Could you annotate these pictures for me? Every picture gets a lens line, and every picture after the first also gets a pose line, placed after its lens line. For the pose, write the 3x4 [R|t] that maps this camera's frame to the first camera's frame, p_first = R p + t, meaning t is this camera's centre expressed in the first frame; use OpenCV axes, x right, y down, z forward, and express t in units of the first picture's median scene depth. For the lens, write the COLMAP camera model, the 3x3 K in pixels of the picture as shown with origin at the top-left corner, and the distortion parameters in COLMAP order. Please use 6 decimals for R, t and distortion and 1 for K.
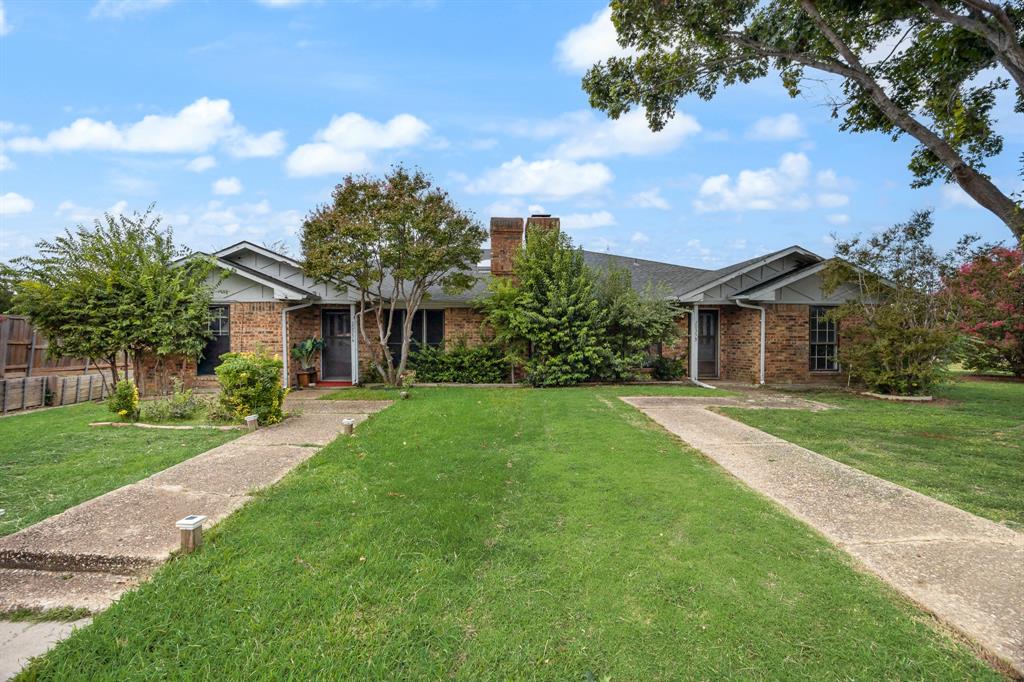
lens RADIAL K [[423.1, 0, 518.0], [0, 423.1, 342.0], [0, 0, 1]] dist [-0.008889, 0.000019]
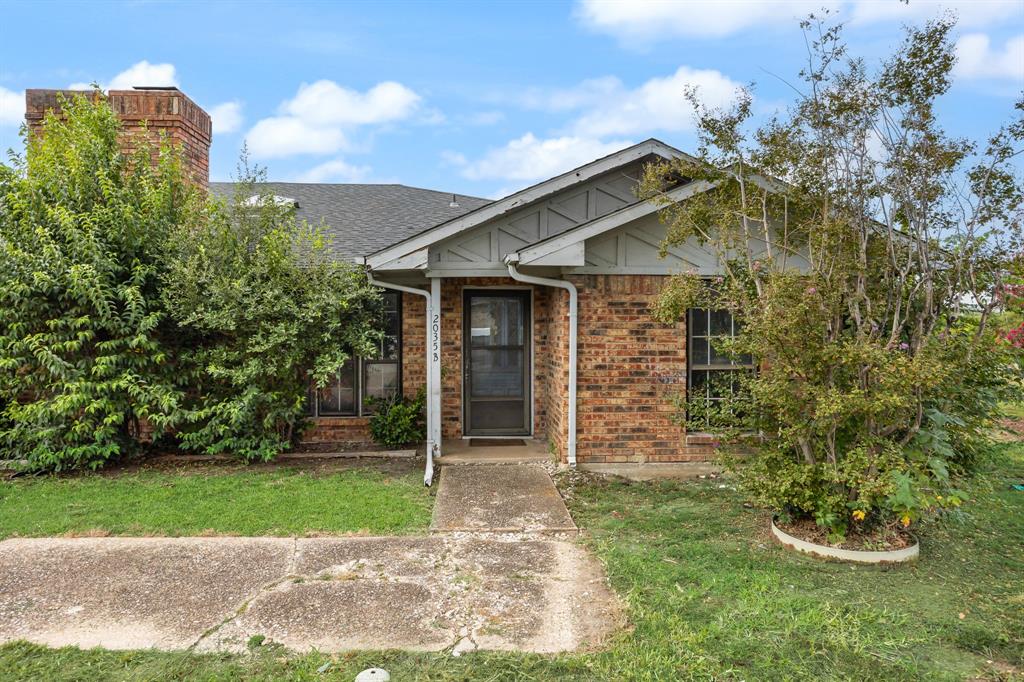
lens RADIAL K [[571.0, 0, 508.9], [0, 571.0, 335.9], [0, 0, 1]] dist [0.001058, 0.001264]
pose [[0.999999, -0.001107, 0.000846, 0.540497], [0.001107, 0.999999, -0.000731, -0.030407], [-0.000845, 0.000732, 0.999999, 0.447177]]
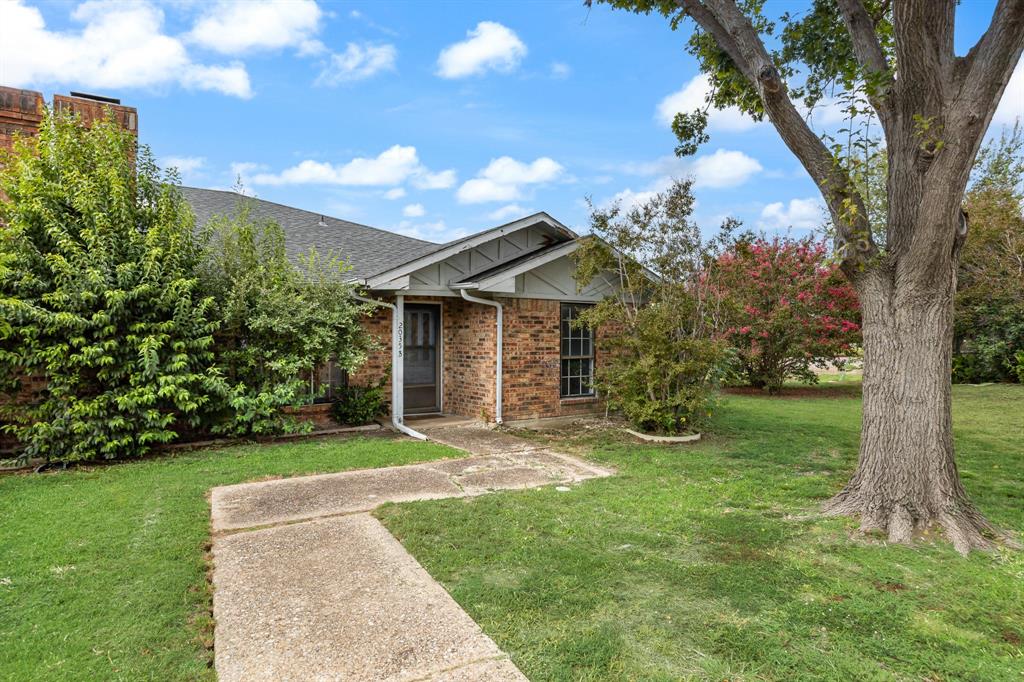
lens RADIAL K [[571.0, 0, 518.9], [0, 571.0, 337.5], [0, 0, 1]] dist [0.001058, 0.001264]
pose [[0.867217, 0.000013, 0.497930, 0.182386], [0.003534, 0.999975, -0.006180, -0.025416], [-0.497918, 0.007119, 0.867195, 0.243558]]
